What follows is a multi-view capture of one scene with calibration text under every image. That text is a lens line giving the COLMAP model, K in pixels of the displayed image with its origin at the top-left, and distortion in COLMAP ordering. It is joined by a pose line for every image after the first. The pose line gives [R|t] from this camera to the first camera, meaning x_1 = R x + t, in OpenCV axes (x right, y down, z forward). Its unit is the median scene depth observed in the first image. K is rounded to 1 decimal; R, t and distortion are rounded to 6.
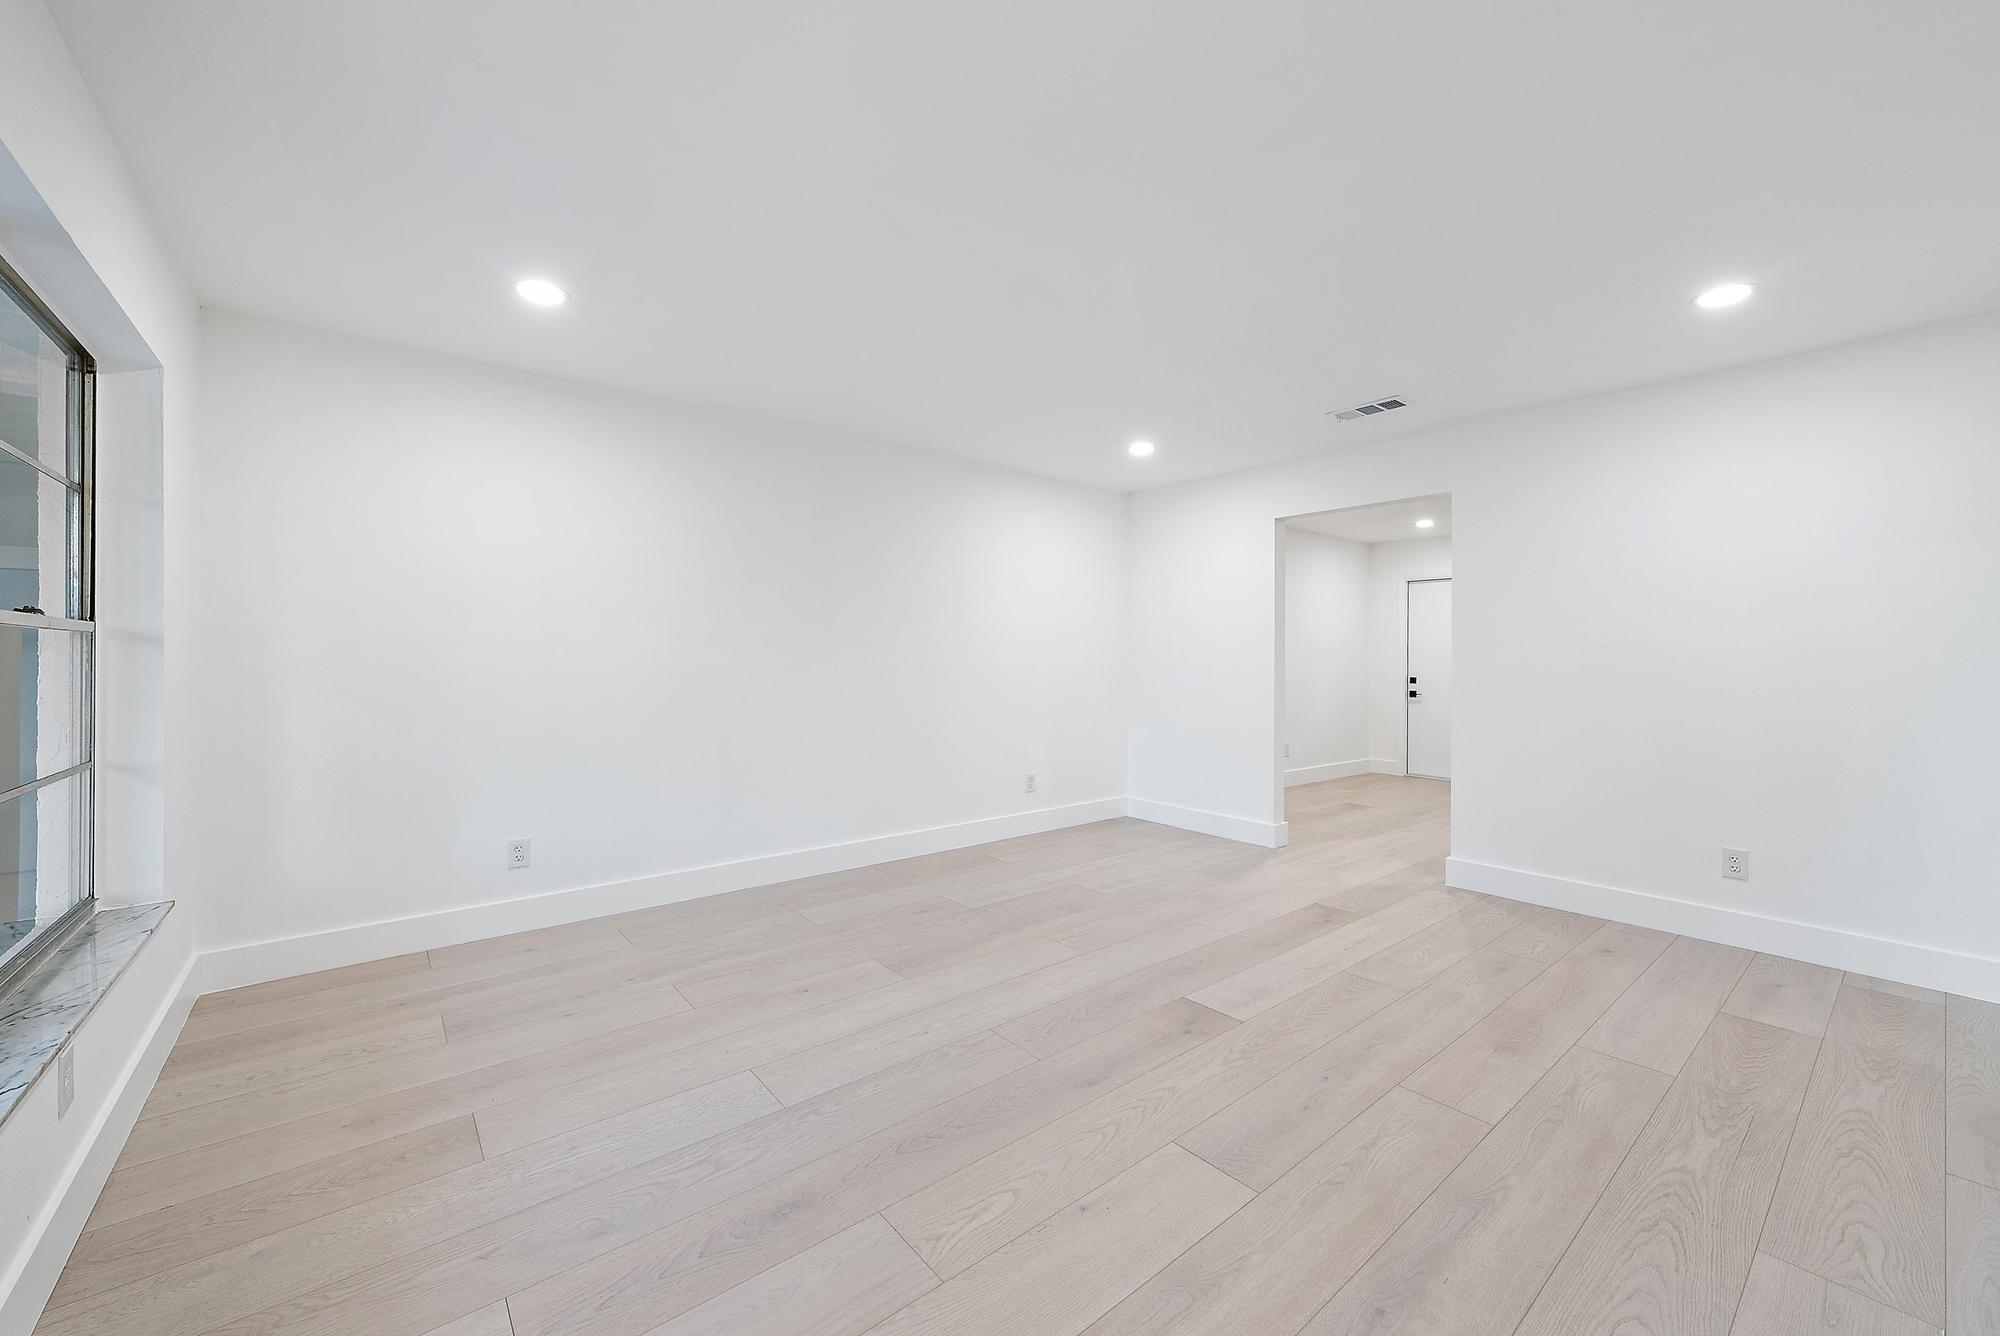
lens RADIAL K [[773.2, 0, 1003.3], [0, 773.2, 662.2], [0, 0, 1]] dist [-0.000735, -0.000090]
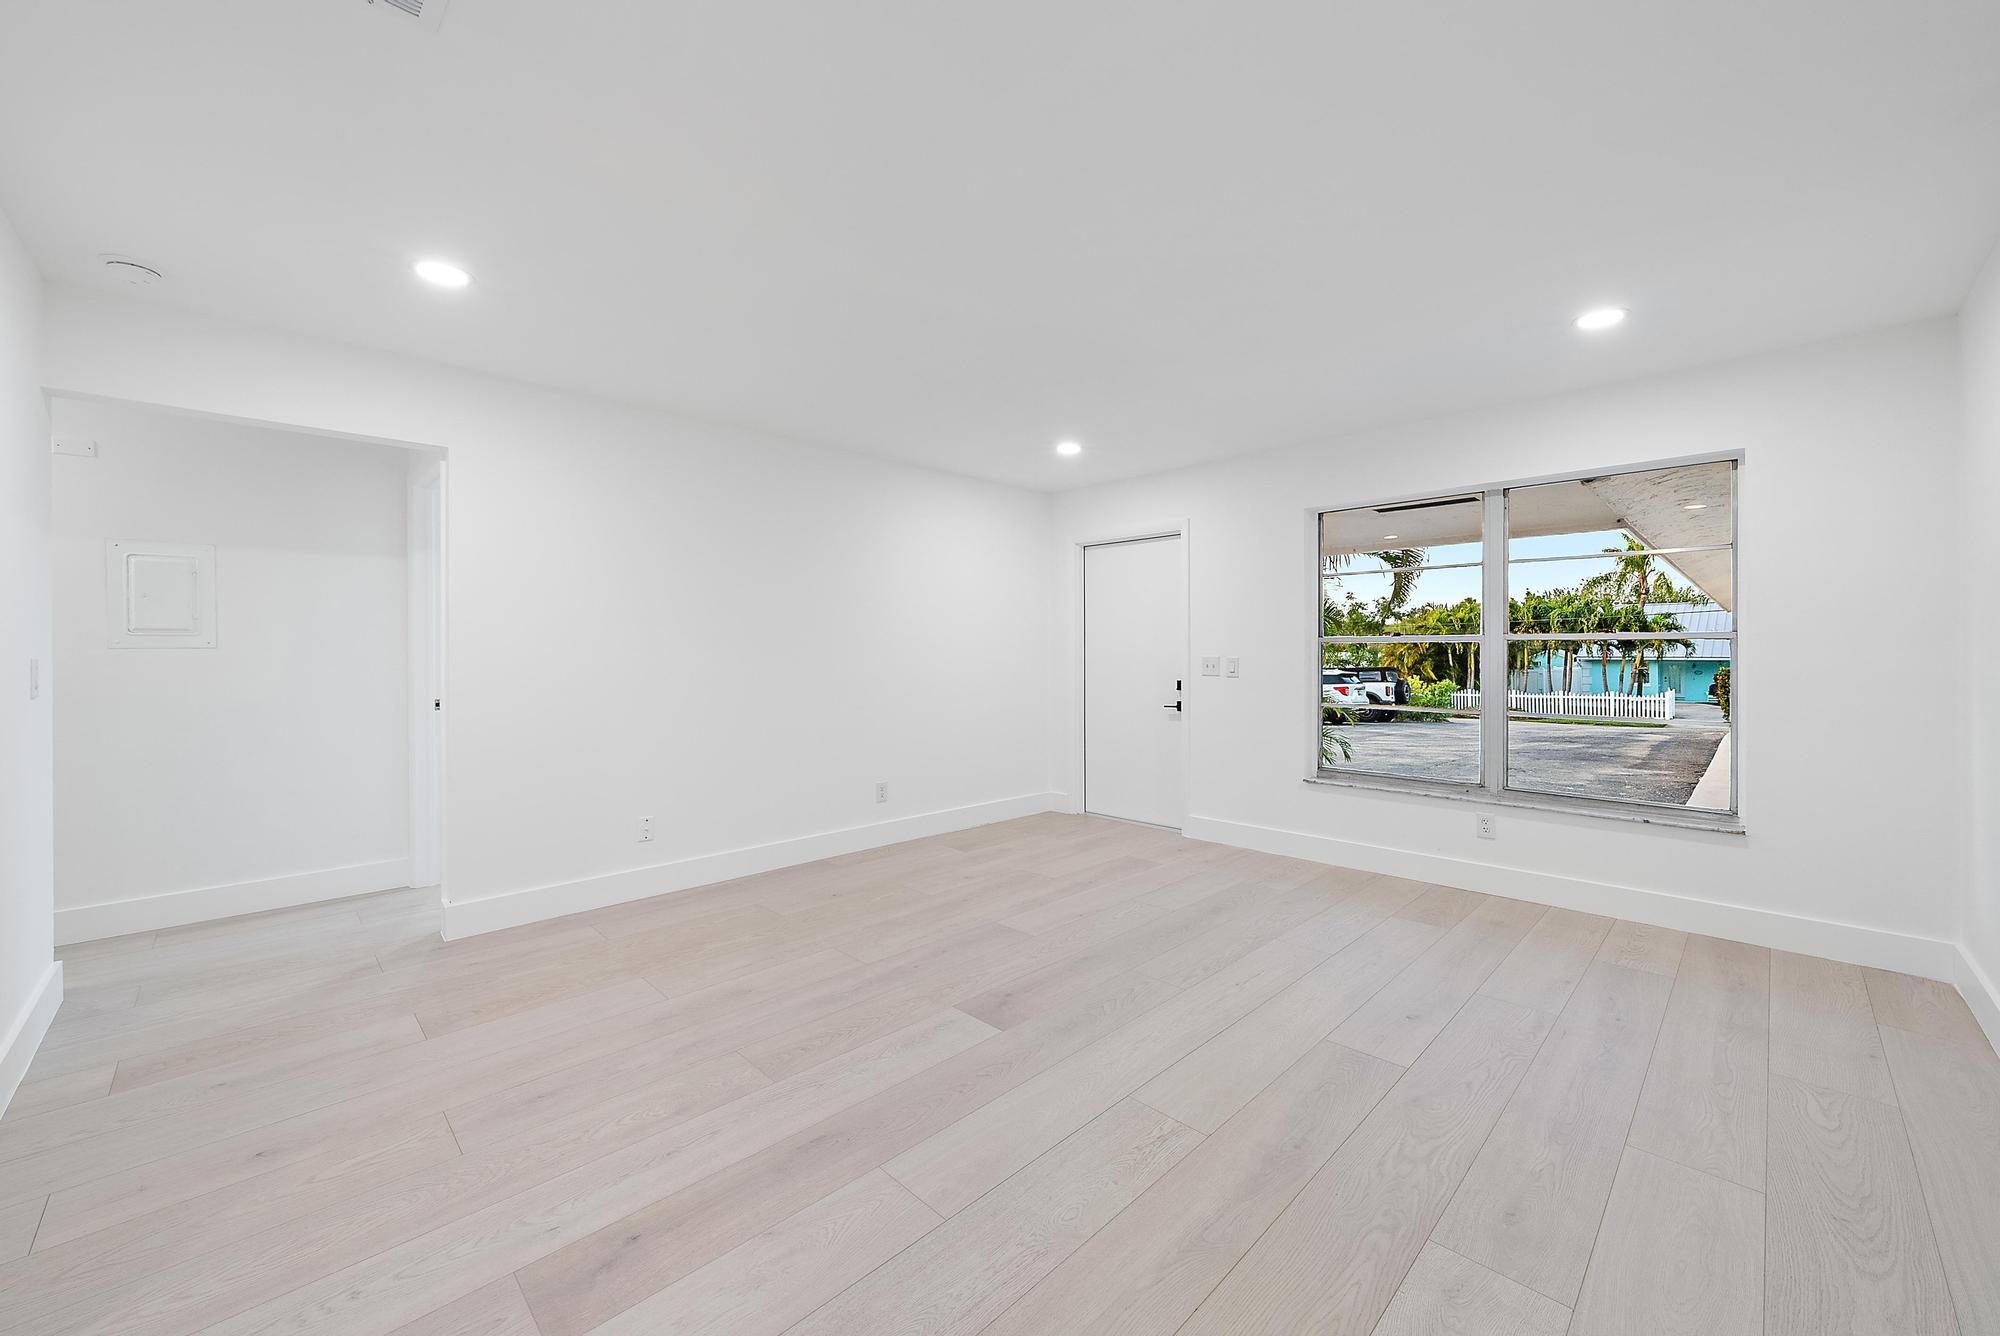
lens RADIAL K [[773.2, 0, 1003.3], [0, 773.2, 662.2], [0, 0, 1]] dist [-0.000735, -0.000090]
pose [[-0.995446, -0.003220, -0.095271, 0.322259], [-0.005528, 0.999697, 0.023972, -0.020473], [0.095165, 0.024389, -0.995163, 1.904353]]
